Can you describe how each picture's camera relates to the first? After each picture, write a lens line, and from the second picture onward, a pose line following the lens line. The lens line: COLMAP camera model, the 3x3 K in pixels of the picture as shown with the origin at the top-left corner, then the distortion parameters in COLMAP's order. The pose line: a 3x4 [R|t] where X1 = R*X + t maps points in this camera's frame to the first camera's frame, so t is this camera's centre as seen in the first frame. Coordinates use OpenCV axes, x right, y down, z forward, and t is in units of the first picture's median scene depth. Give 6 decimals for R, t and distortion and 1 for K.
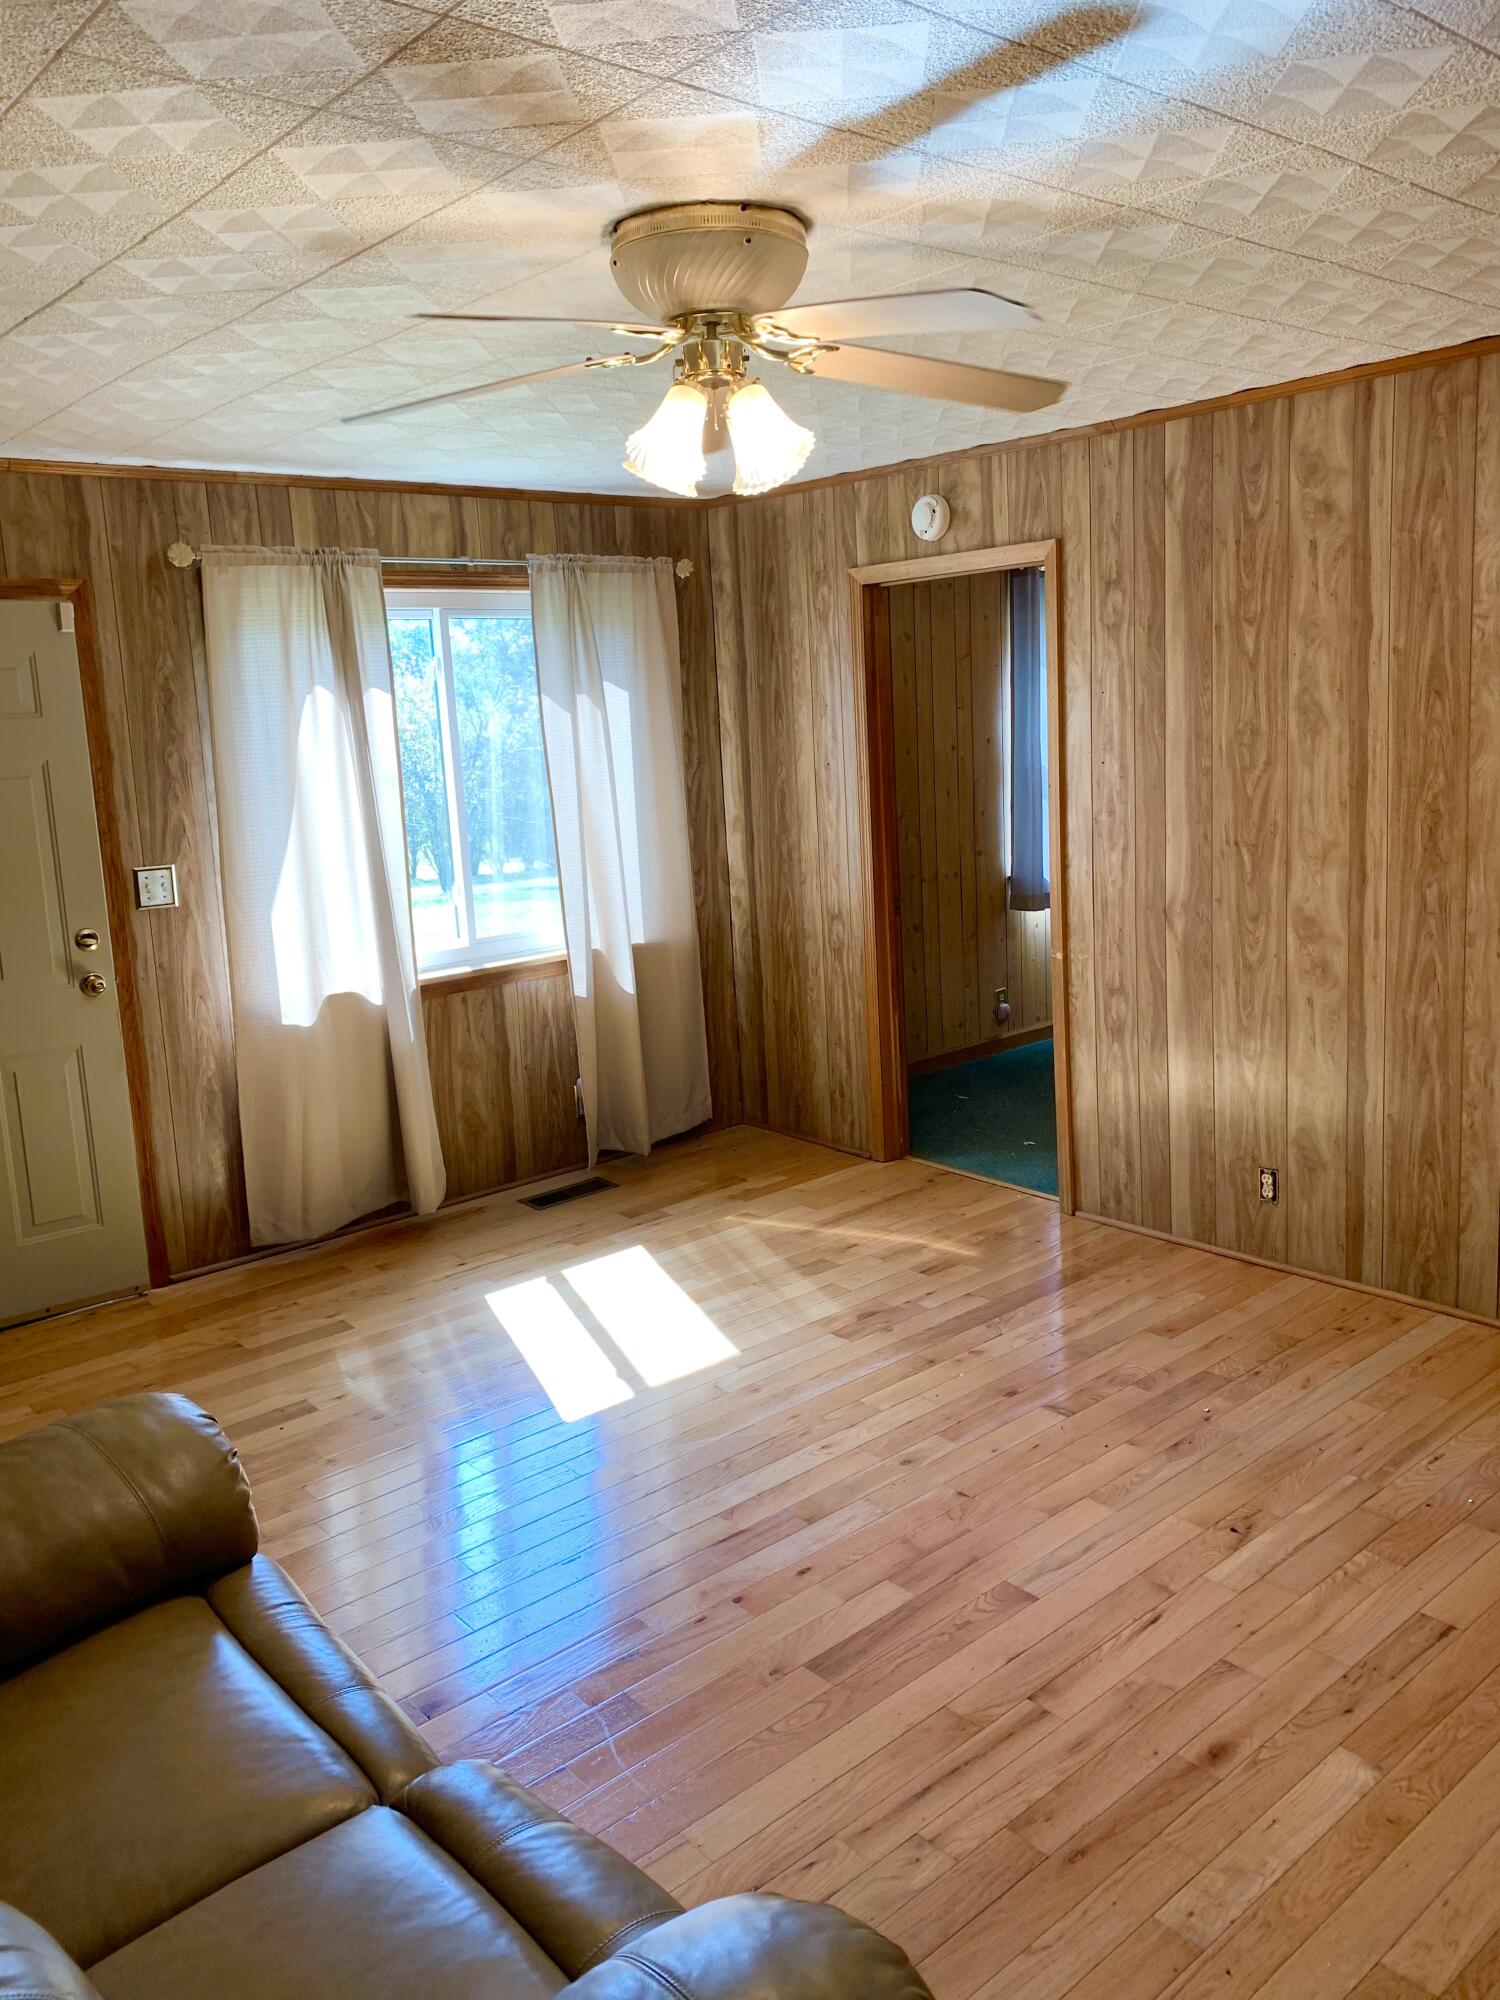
lens RADIAL K [[1545.0, 0, 748.0], [0, 1545.0, 972.8], [0, 0, 1]] dist [0.102009, -0.238547]
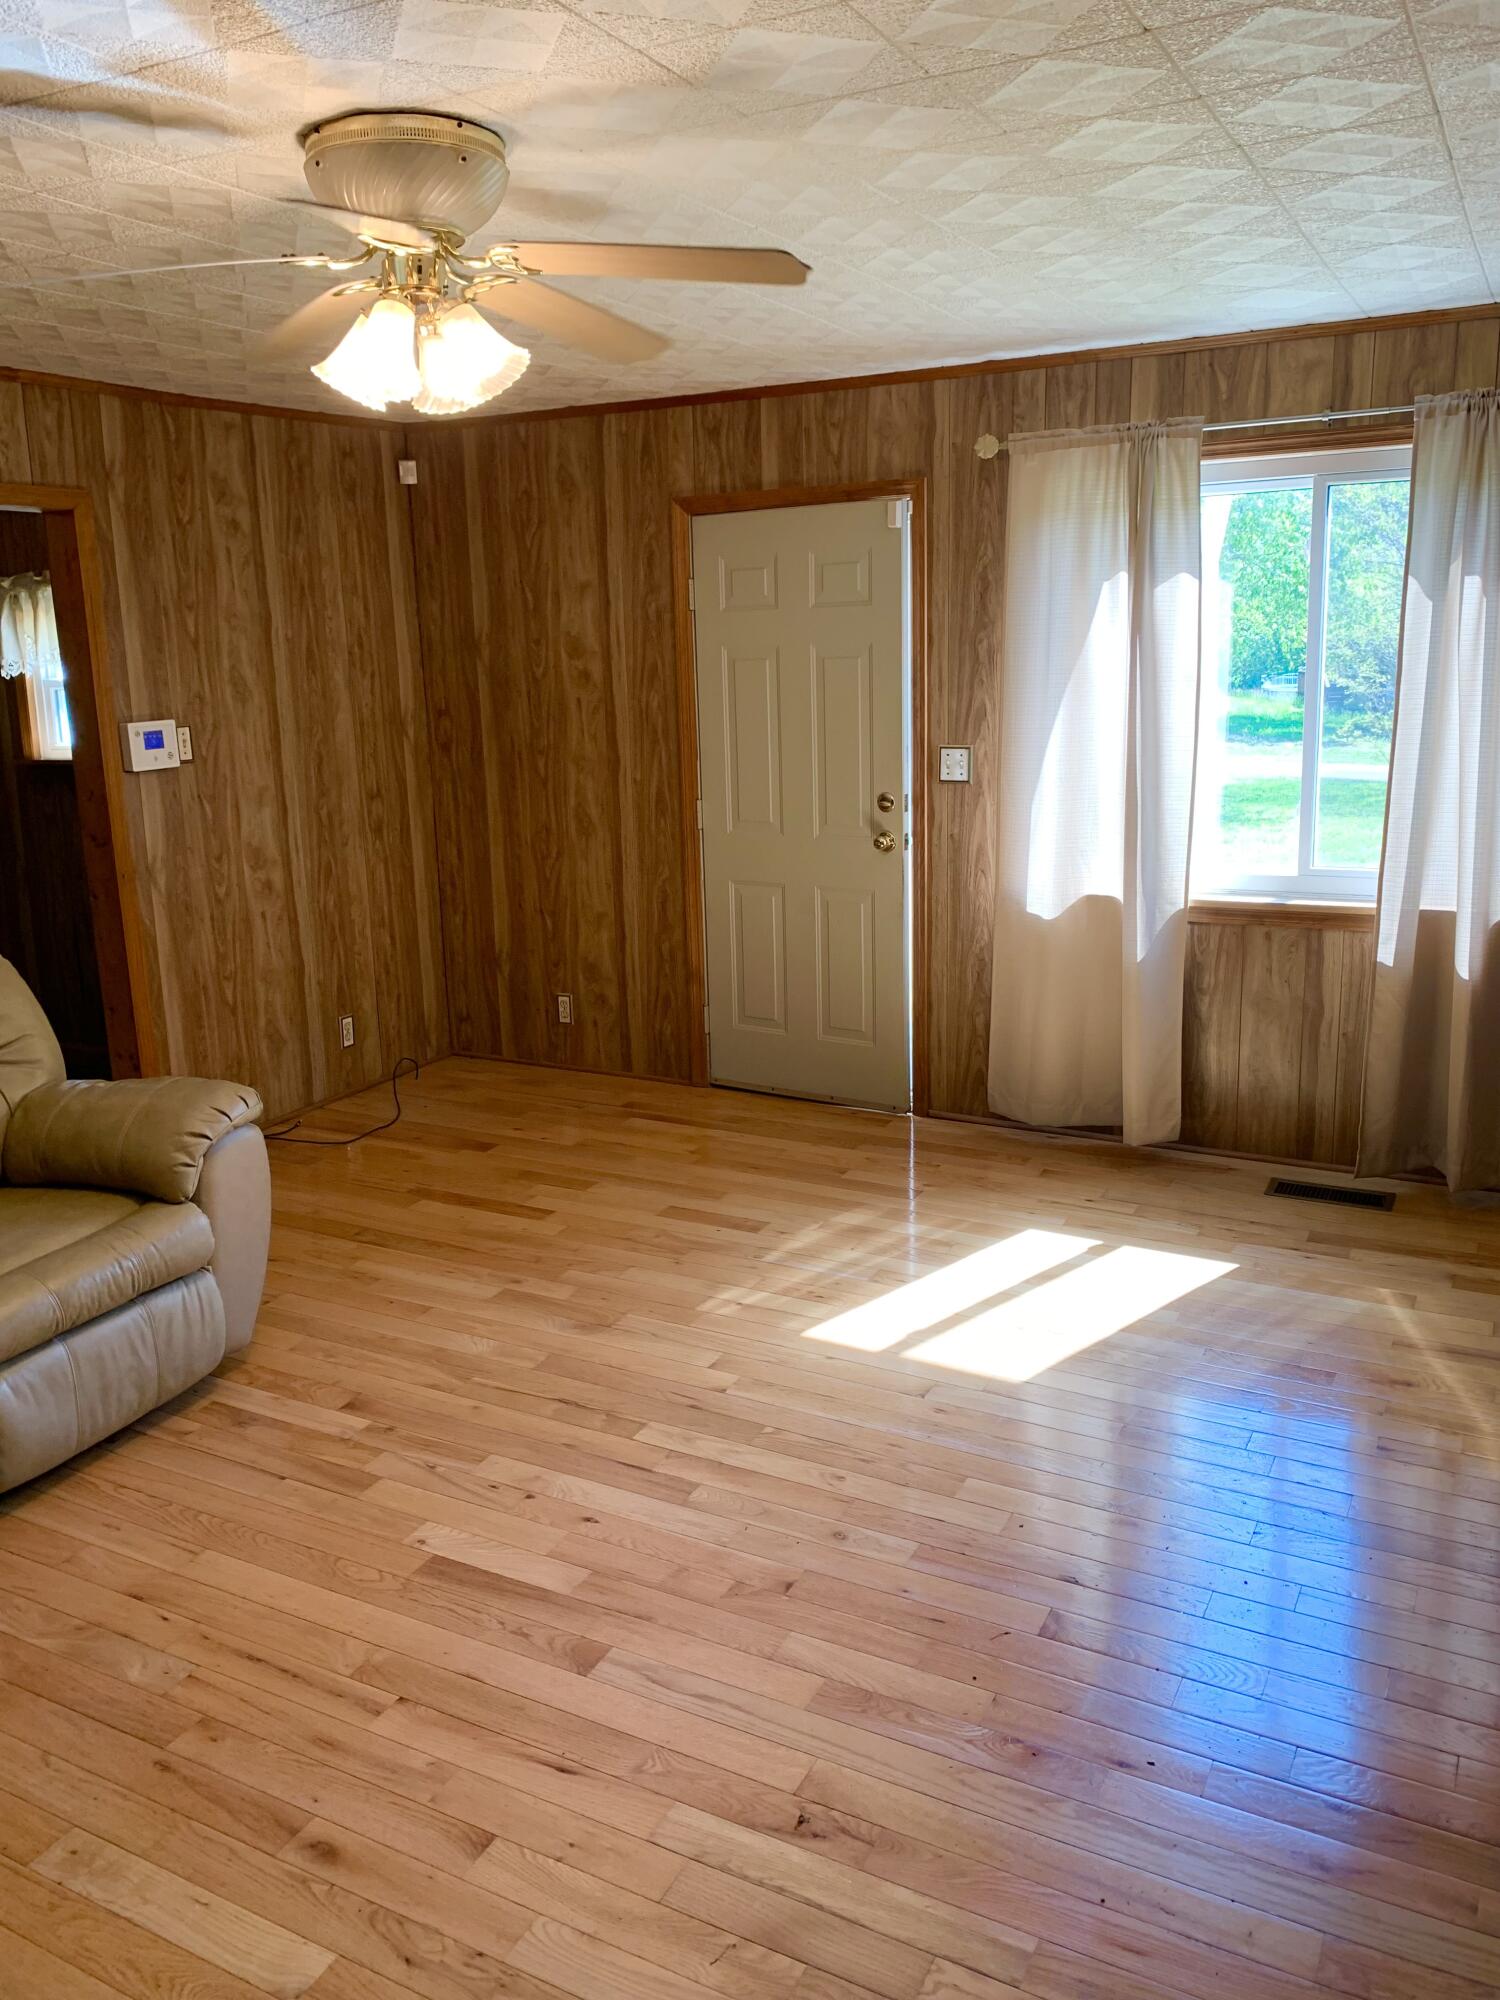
lens RADIAL K [[1517.7, 0, 748.5], [0, 1517.7, 989.2], [0, 0, 1]] dist [0.073851, -0.161376]
pose [[0.355975, 0.249238, -0.900645, 0.567002], [-0.148290, 0.966631, 0.208887, -0.103264], [0.922655, 0.059198, 0.381056, 0.467050]]
